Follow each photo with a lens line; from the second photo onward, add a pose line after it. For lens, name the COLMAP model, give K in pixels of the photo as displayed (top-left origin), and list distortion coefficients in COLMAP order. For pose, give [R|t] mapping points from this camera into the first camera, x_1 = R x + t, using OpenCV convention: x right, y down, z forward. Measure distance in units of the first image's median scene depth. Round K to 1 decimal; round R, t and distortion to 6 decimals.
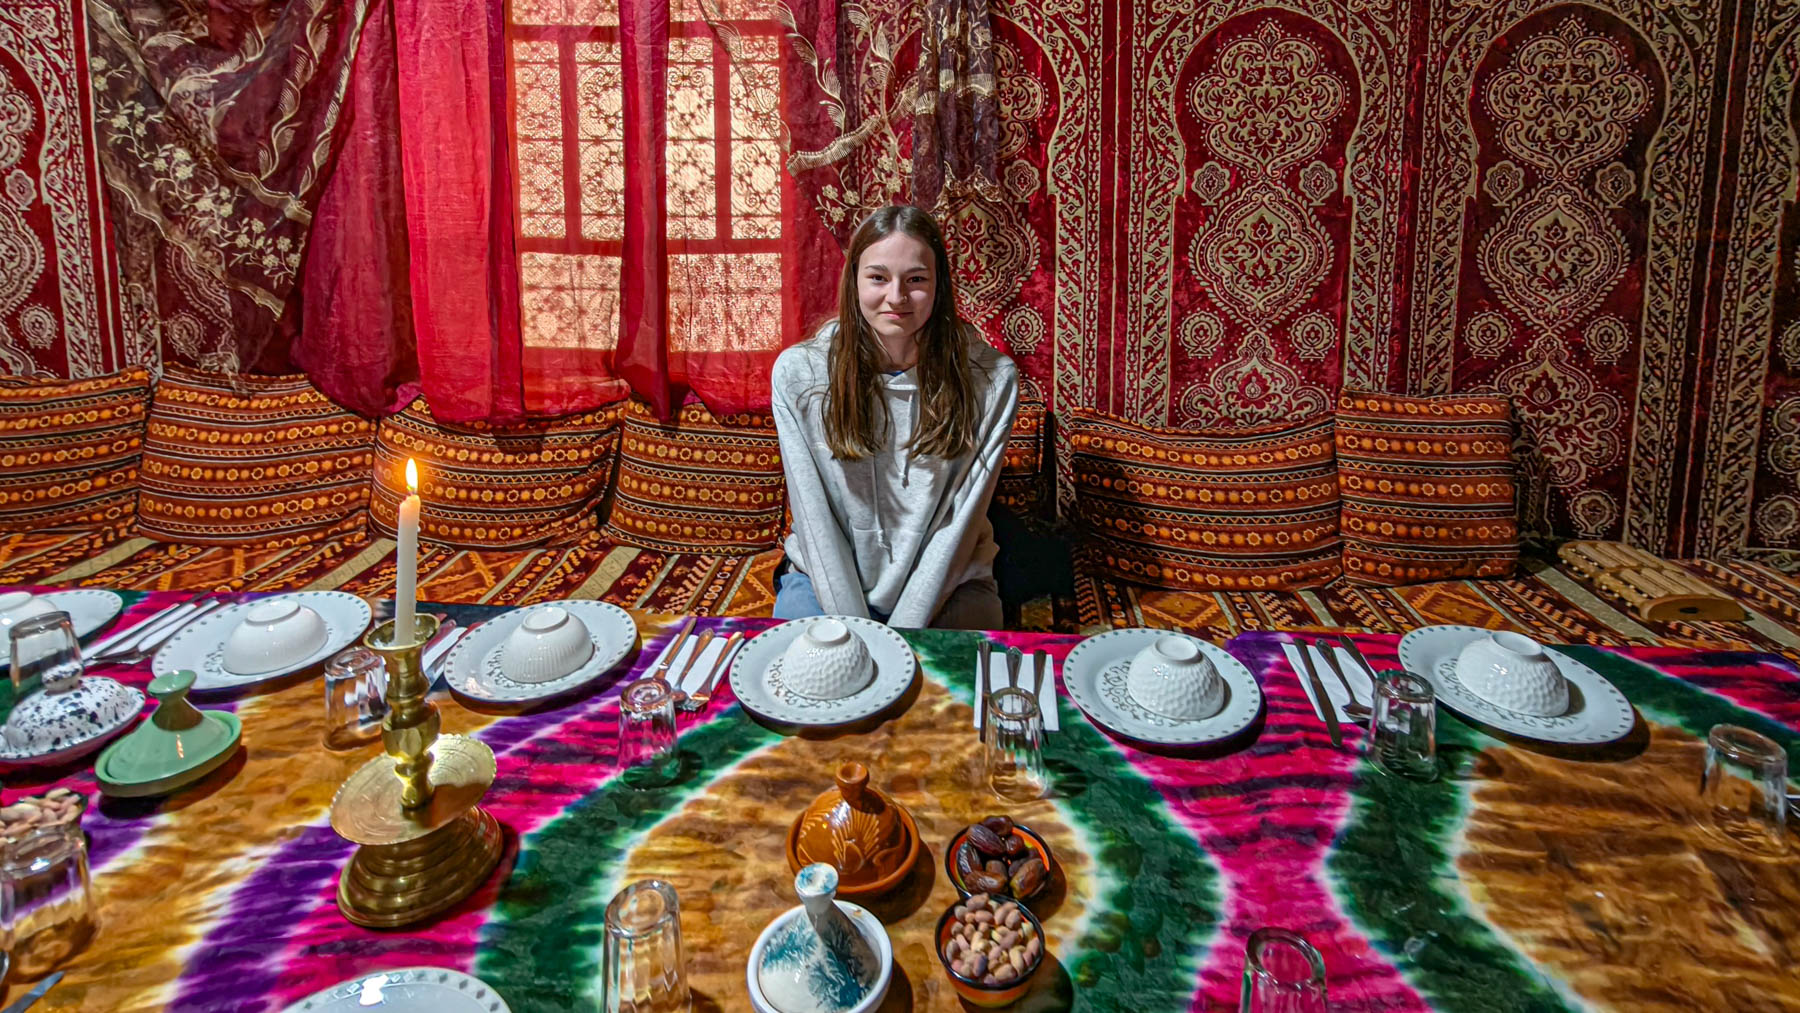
lens RADIAL K [[804.9, 0, 900.0], [0, 804.9, 506.5], [0, 0, 1]] dist [-0.001615, 0.000843]
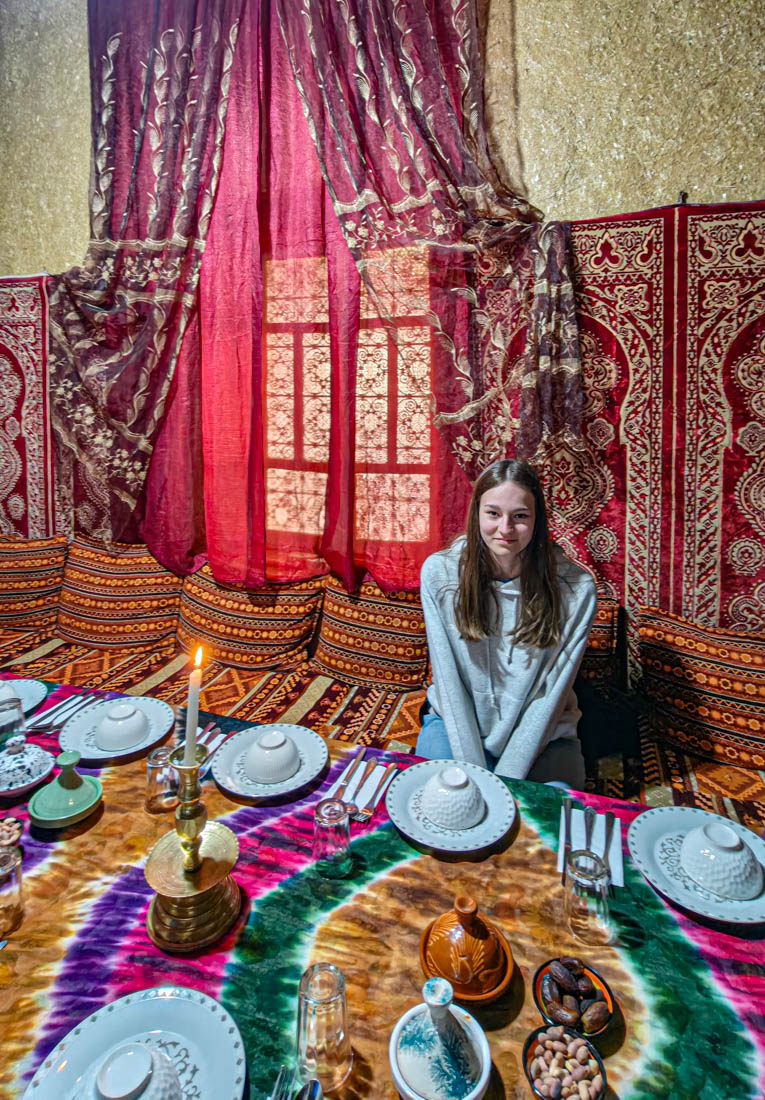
lens RADIAL K [[566.8, 0, 382.5], [0, 566.8, 550.0], [0, 0, 1]] dist [-0.000995, -0.000224]
pose [[0.970841, 0.004023, -0.239691, 0.022846], [-0.016955, 0.998508, -0.051914, -0.155551], [0.239124, 0.054464, 0.969460, -0.022961]]
